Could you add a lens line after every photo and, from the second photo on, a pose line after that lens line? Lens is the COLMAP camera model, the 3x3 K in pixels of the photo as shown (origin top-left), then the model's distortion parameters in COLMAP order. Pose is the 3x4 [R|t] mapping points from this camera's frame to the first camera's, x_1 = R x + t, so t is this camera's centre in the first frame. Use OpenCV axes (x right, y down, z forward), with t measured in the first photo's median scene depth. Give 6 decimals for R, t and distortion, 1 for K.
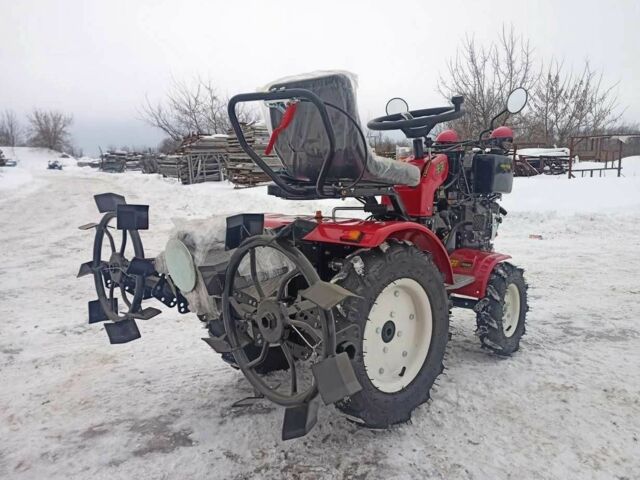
lens RADIAL K [[511.9, 0, 320.0], [0, 511.9, 240.0], [0, 0, 1]] dist [0.036410, -0.006161]
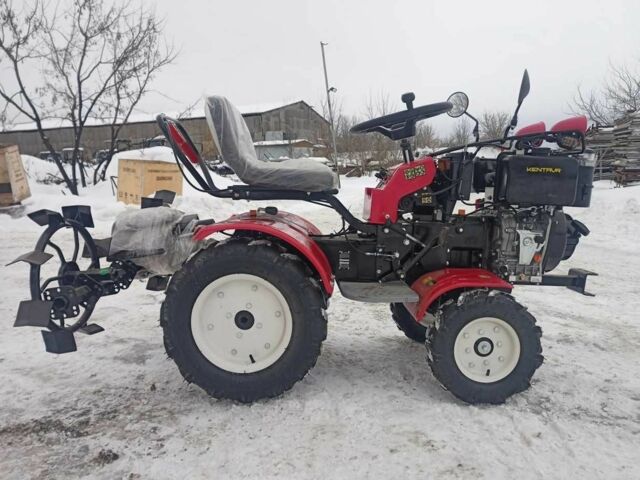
lens RADIAL K [[511.9, 0, 320.0], [0, 511.9, 240.0], [0, 0, 1]] dist [0.036410, -0.006161]
pose [[0.670027, 0.099348, -0.735659, 1.034385], [-0.094436, 0.994360, 0.048273, -0.063976], [0.736306, 0.037129, 0.675630, 0.349696]]
